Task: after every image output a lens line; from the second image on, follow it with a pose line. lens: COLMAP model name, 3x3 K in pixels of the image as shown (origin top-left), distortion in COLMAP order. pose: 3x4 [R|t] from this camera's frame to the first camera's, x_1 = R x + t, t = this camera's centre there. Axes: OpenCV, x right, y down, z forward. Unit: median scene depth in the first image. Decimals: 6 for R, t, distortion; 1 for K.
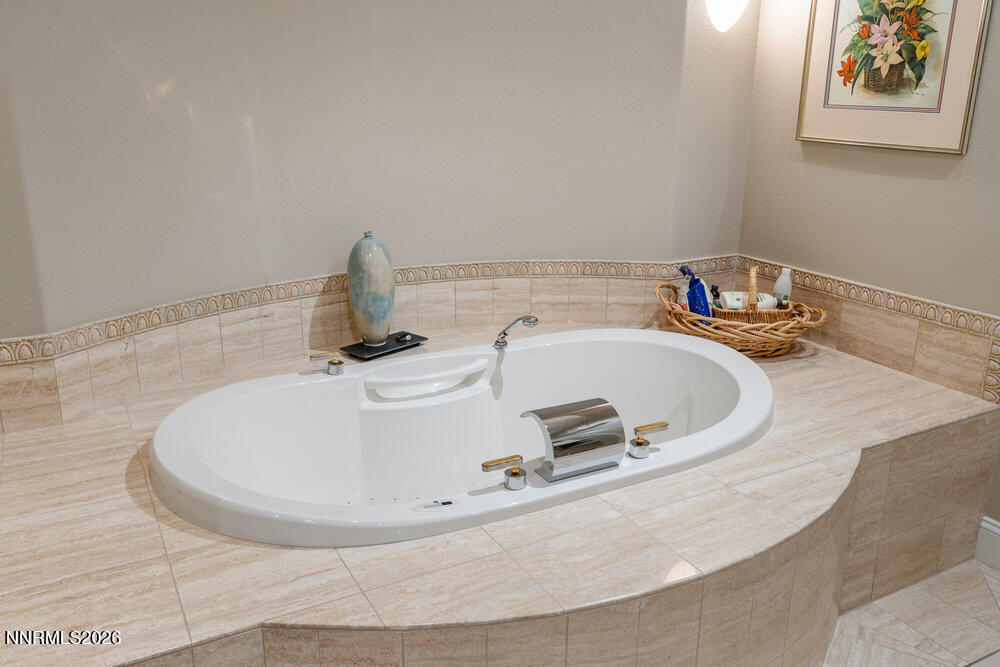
lens RADIAL K [[813.4, 0, 504.5], [0, 813.4, 326.5], [0, 0, 1]] dist [-0.003215, 0.002584]
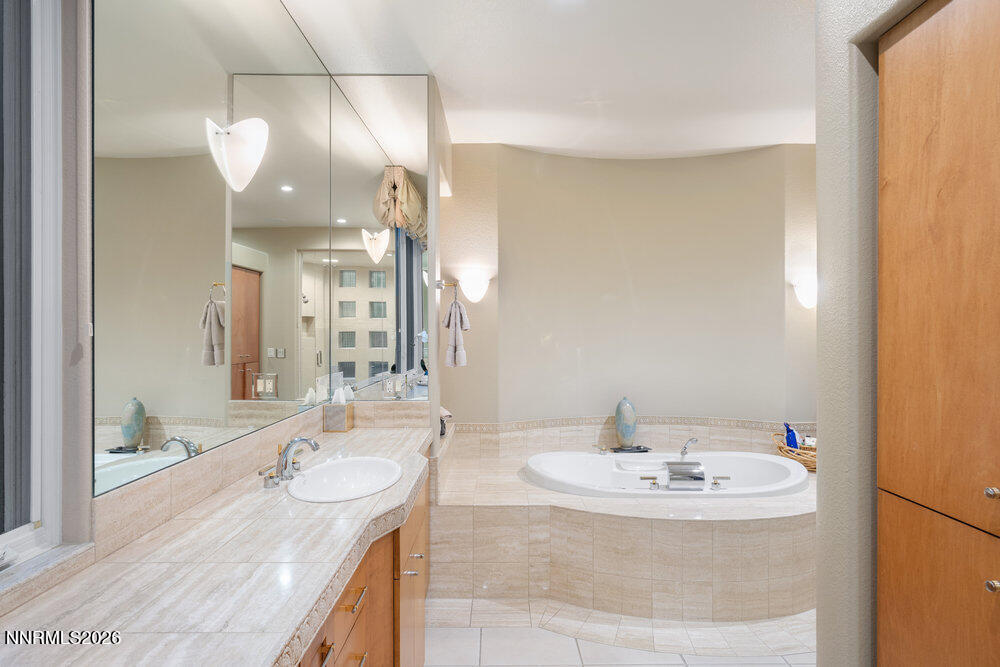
lens RADIAL K [[575.0, 0, 499.8], [0, 575.0, 331.9], [0, 0, 1]] dist [-0.000169, -0.000035]
pose [[0.875093, -0.008965, -0.483872, 0.315186], [-0.127468, 0.960255, -0.248320, 0.157906], [0.466867, 0.278981, 0.839169, -0.585668]]
